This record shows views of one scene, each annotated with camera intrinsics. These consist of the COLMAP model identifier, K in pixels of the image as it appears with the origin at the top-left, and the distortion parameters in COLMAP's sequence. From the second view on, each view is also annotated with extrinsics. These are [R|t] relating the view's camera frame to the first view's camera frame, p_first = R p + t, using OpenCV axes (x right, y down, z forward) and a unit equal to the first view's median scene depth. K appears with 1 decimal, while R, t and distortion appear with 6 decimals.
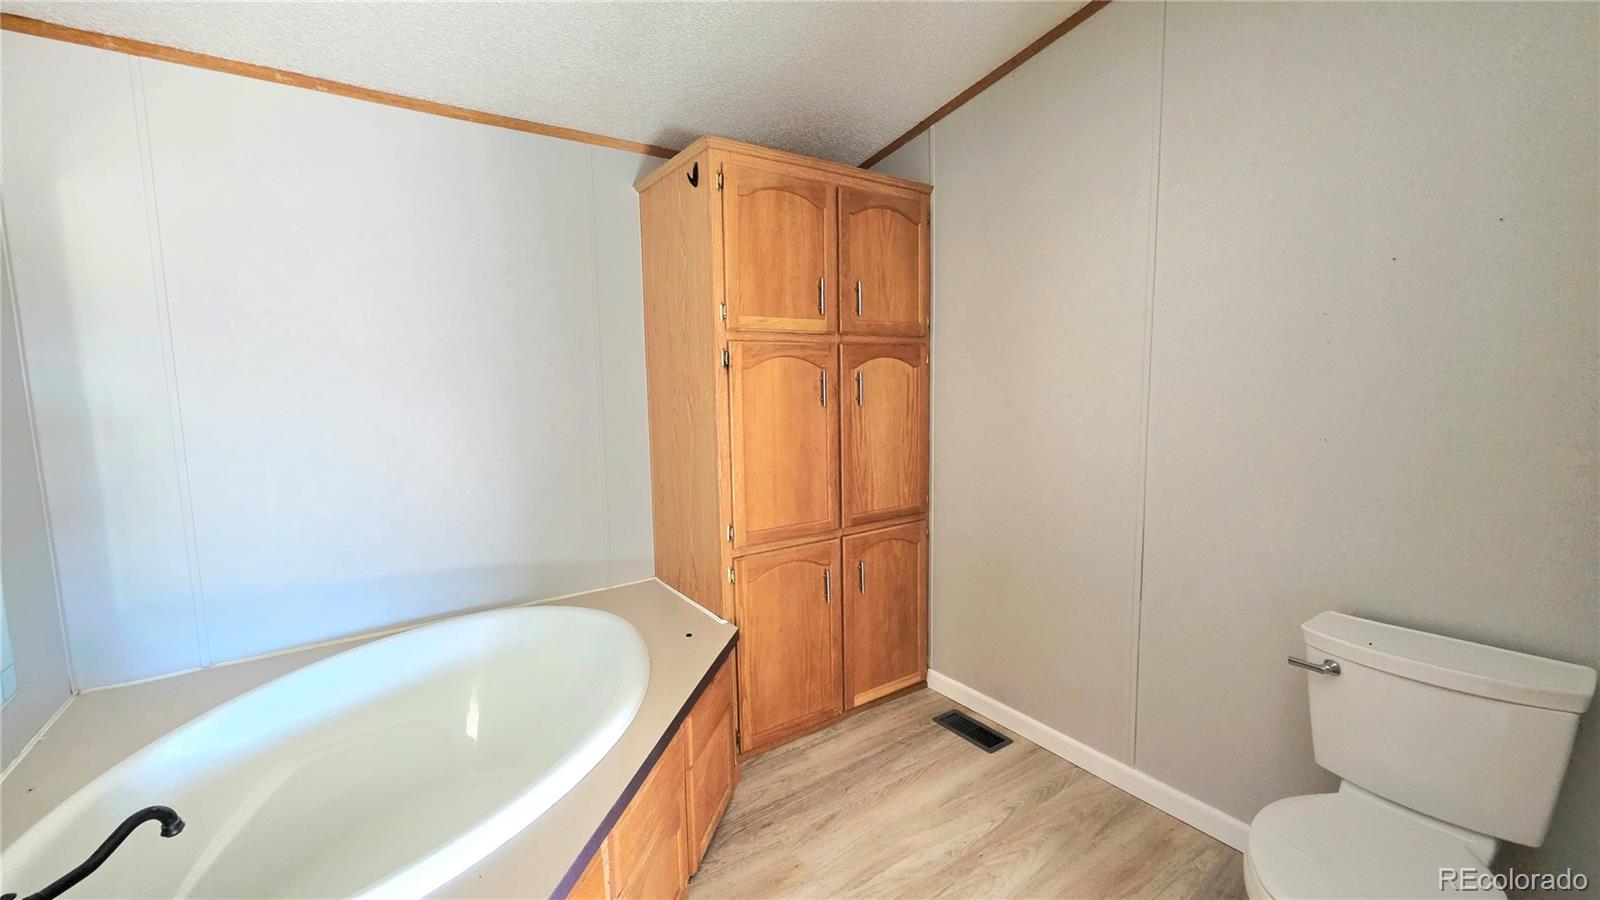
lens RADIAL K [[638.4, 0, 796.8], [0, 638.4, 446.1], [0, 0, 1]] dist [0.002174, -0.000652]
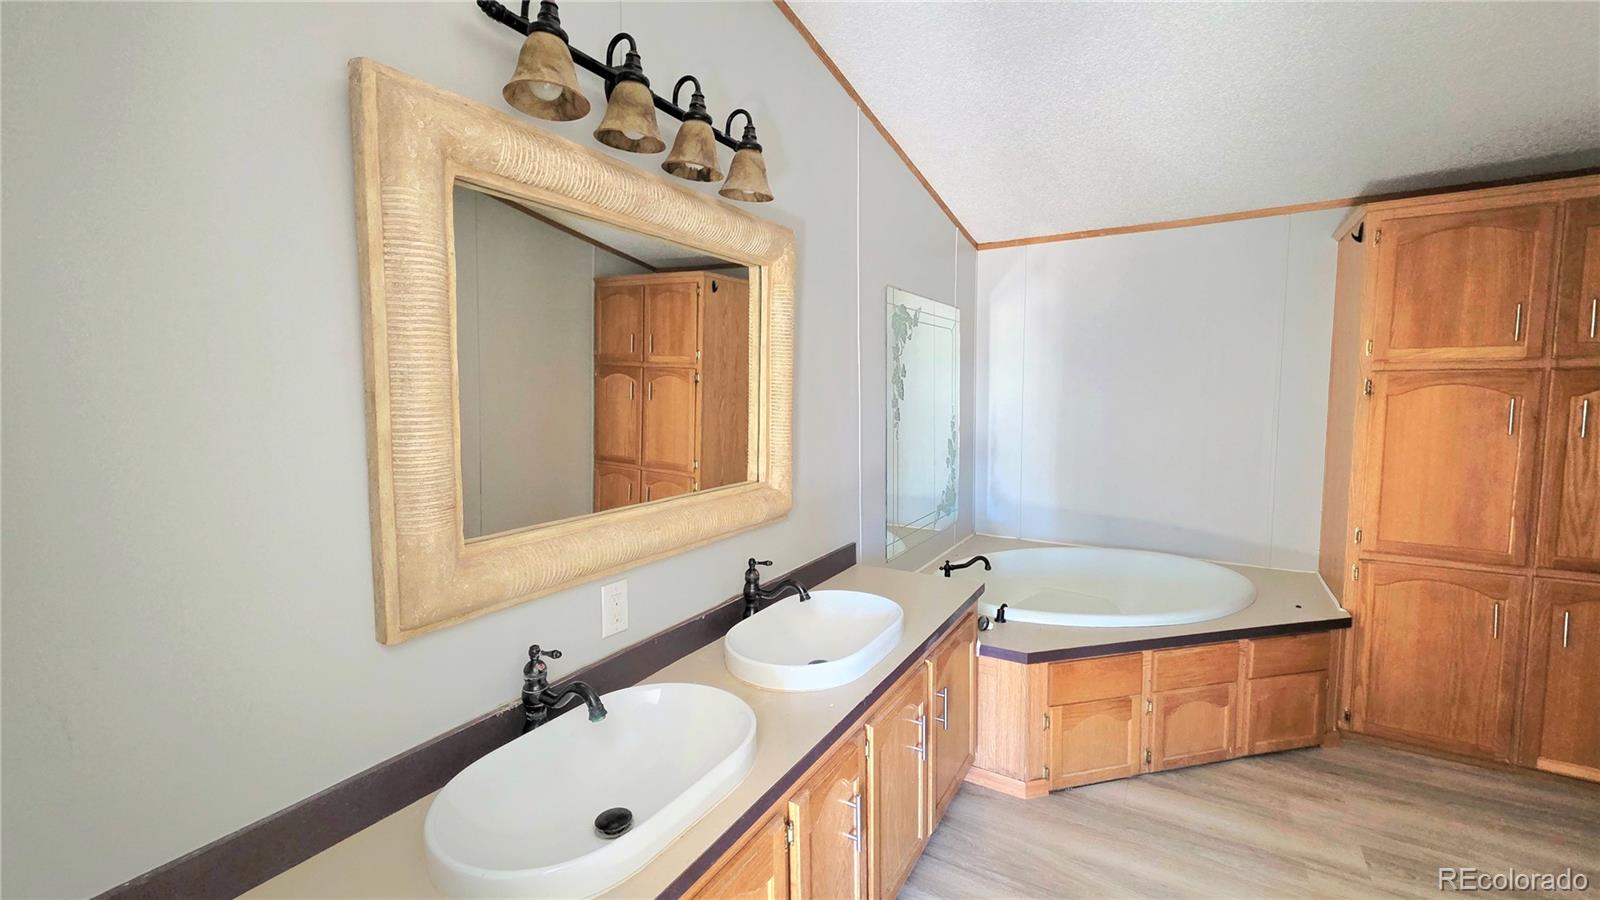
lens RADIAL K [[638.4, 0, 799.3], [0, 638.4, 440.8], [0, 0, 1]] dist [0.002174, -0.000652]
pose [[0.388348, 0.083613, -0.917712, 0.536367], [-0.093827, 0.994287, 0.050885, -0.000367], [0.916724, 0.066345, 0.393975, -0.389431]]
